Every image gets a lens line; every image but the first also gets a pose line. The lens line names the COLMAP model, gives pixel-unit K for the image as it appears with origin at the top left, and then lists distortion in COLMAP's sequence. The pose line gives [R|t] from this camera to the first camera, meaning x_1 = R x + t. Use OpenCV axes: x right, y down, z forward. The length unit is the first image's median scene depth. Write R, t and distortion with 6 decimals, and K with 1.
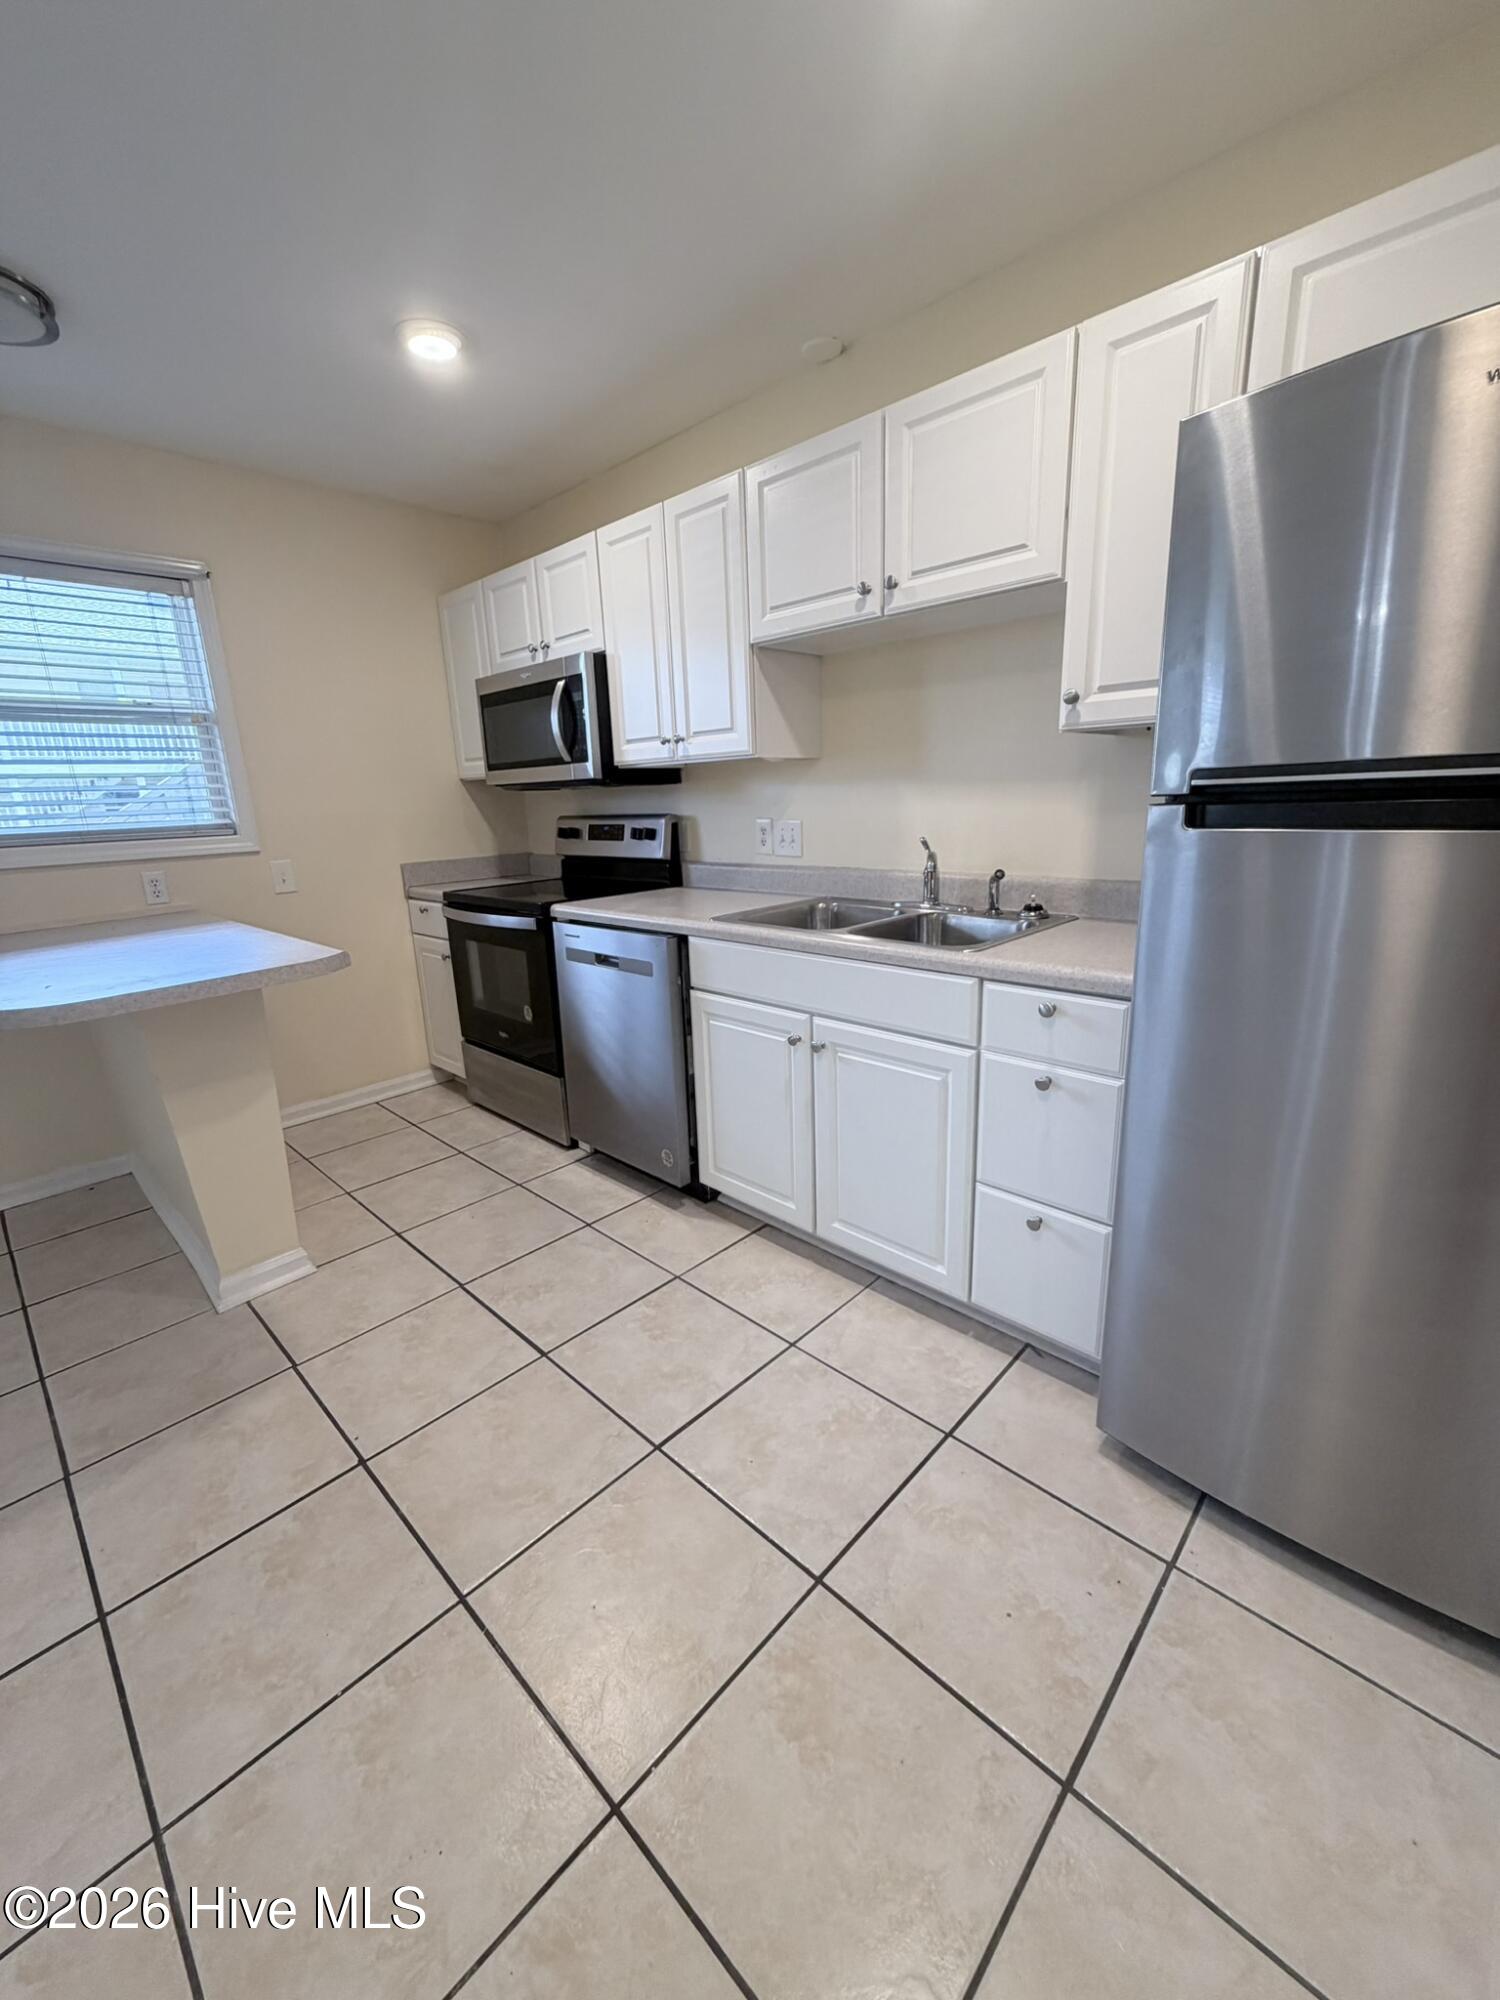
lens RADIAL K [[806.3, 0, 752.8], [0, 806.3, 989.2], [0, 0, 1]] dist [0.023597, 0.000154]
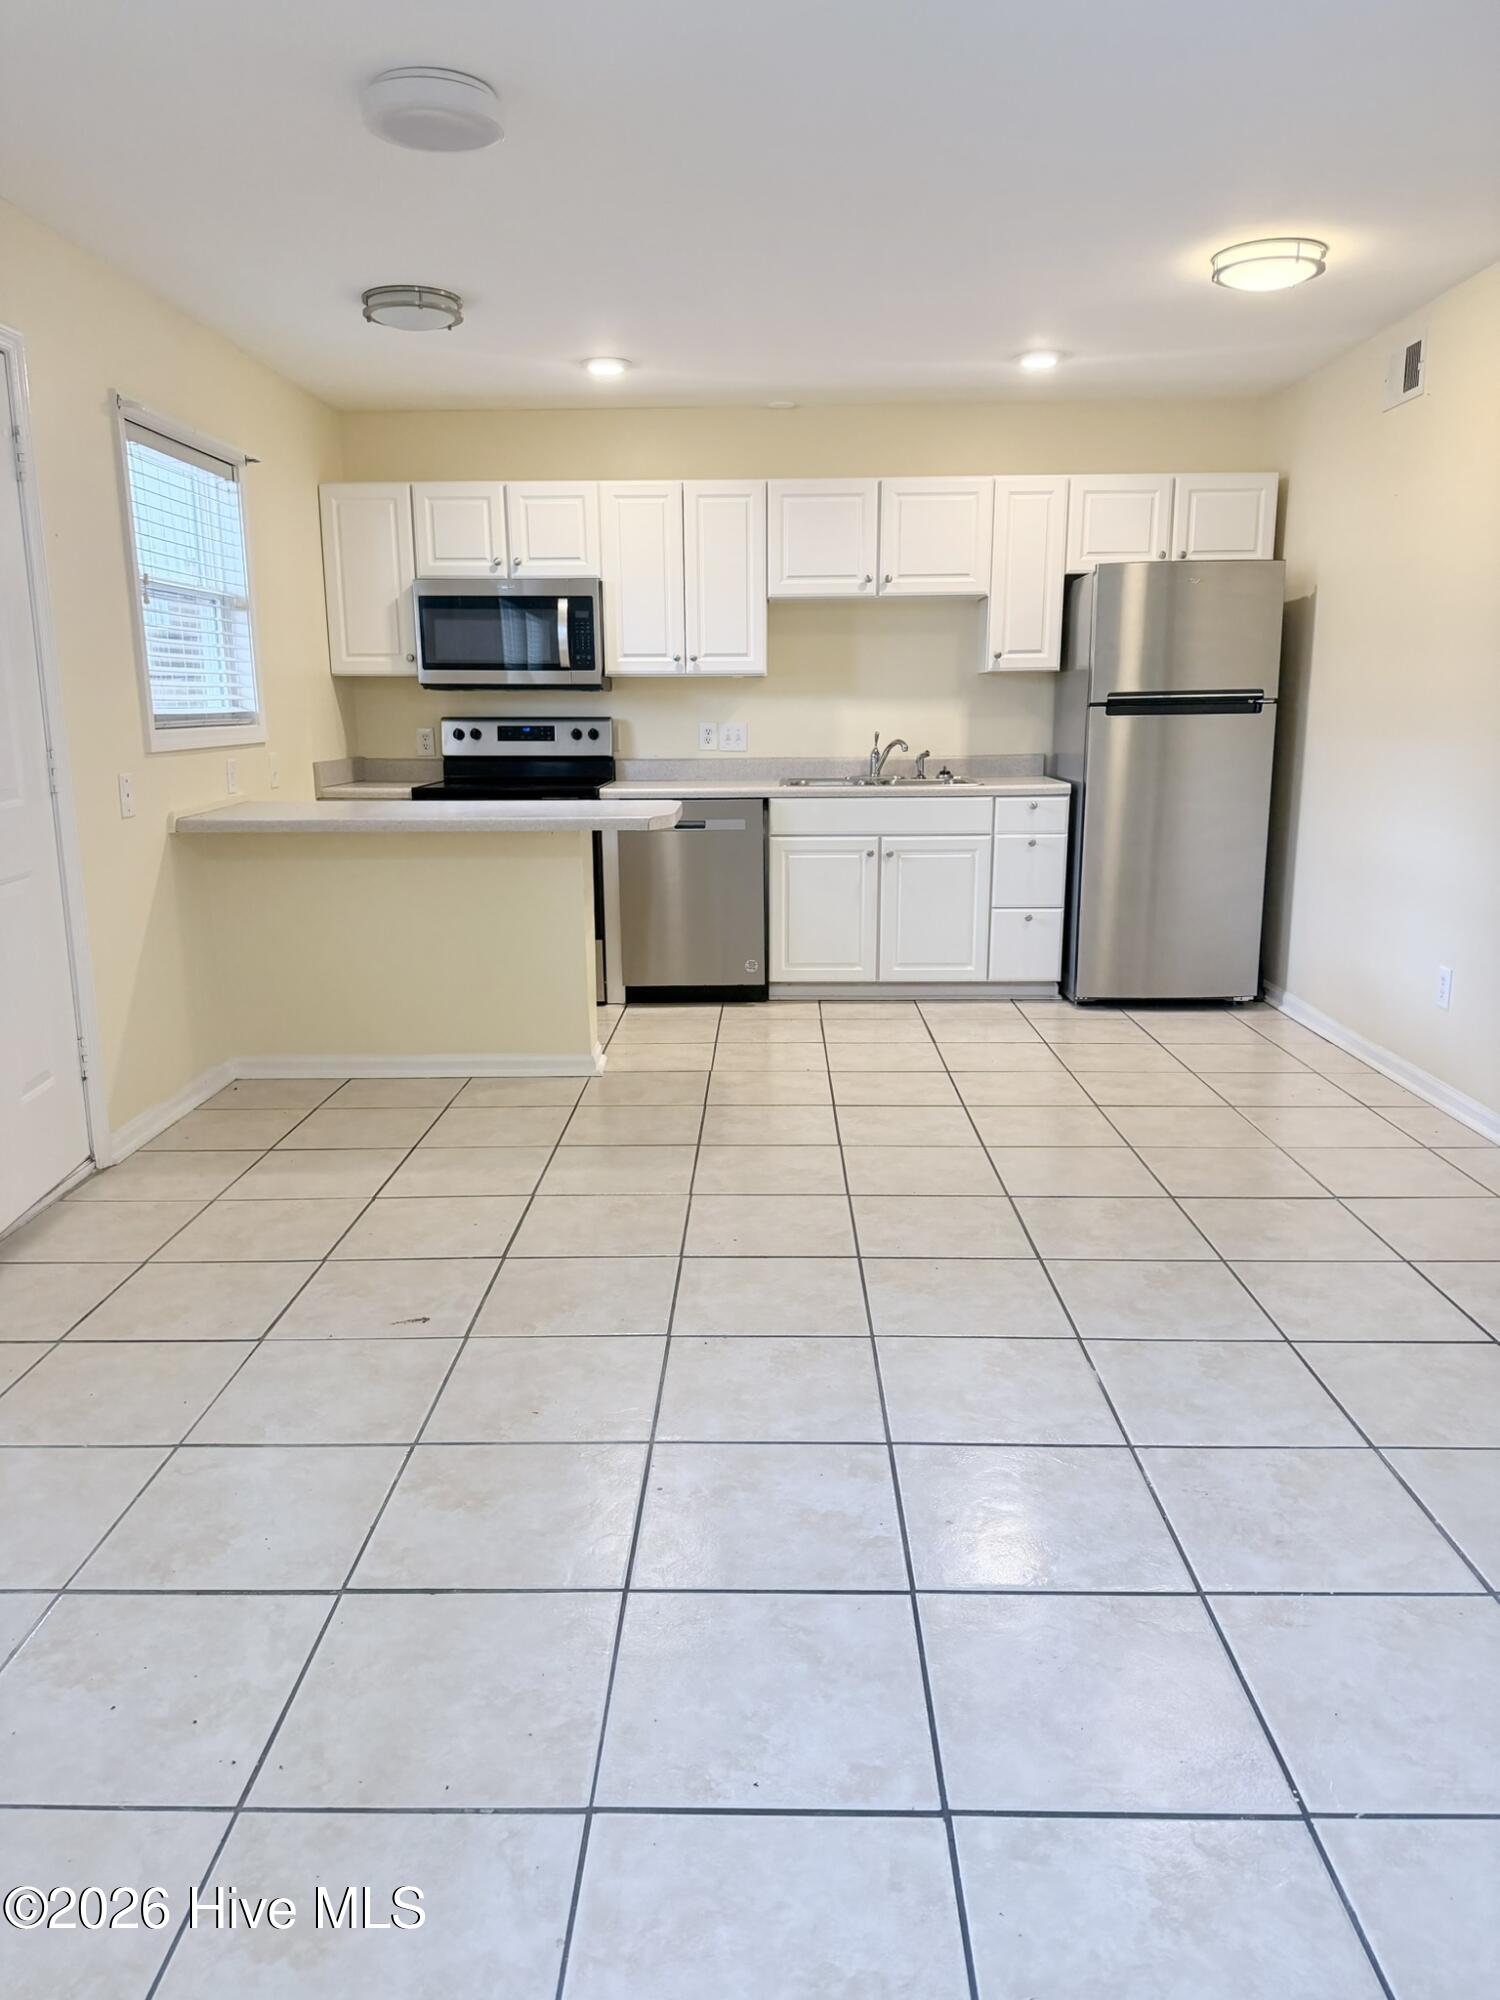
lens RADIAL K [[1453.2, 0, 750.0], [0, 1453.2, 1000.0], [0, 0, 1]] dist [0.162357, -0.003974]
pose [[0.734272, -0.105032, 0.670681, -1.869974], [0.142155, 0.989844, -0.000619, 0.284315], [-0.663804, 0.095795, 0.741746, -0.863481]]
